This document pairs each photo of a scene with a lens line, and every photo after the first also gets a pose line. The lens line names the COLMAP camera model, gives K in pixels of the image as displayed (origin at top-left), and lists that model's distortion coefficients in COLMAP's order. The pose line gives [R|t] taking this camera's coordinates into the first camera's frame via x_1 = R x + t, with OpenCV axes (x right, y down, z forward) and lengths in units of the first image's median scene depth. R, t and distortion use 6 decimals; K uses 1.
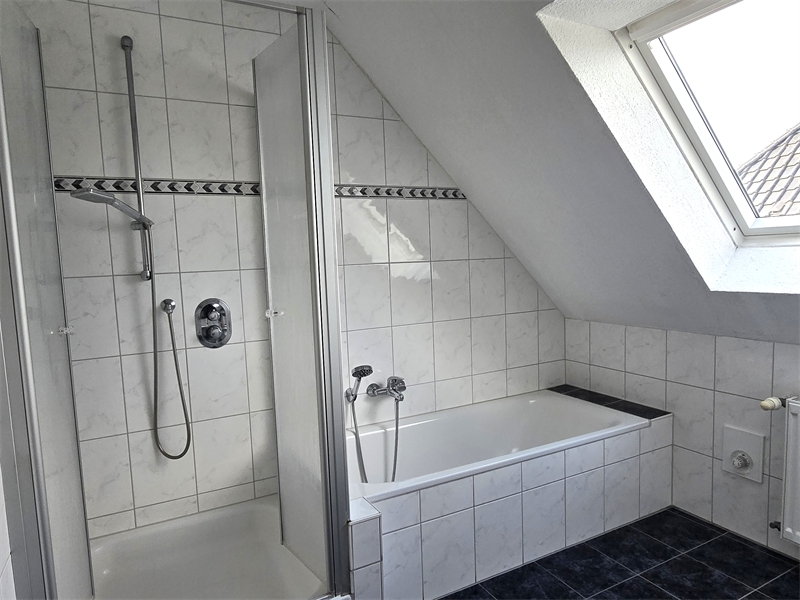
lens RADIAL K [[513.5, 0, 402.3], [0, 513.5, 303.7], [0, 0, 1]] dist [-0.003749, -0.007658]
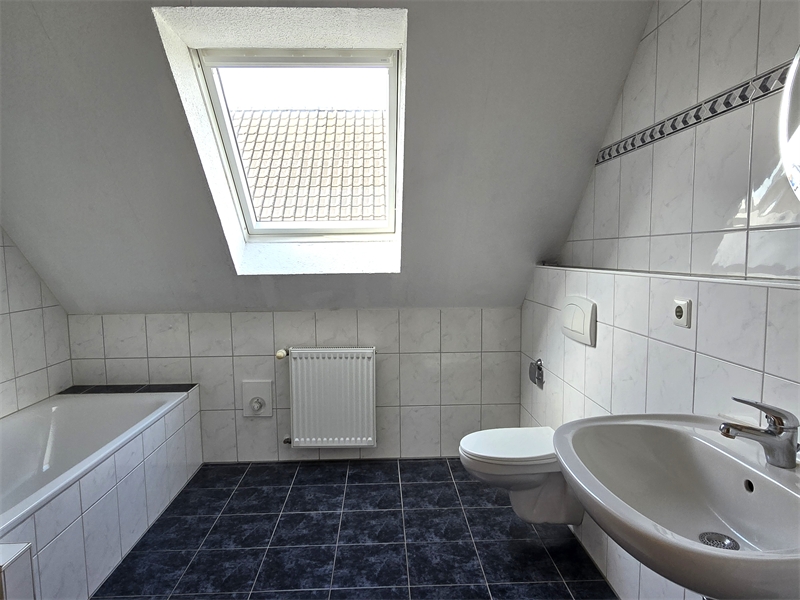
lens RADIAL K [[513.5, 0, 402.1], [0, 513.5, 299.7], [0, 0, 1]] dist [-0.003749, -0.007658]
pose [[0.427060, -0.048579, 0.902917, -0.355615], [0.074723, 0.997036, 0.018300, 0.039771], [-0.901130, 0.059653, 0.429425, 0.075223]]
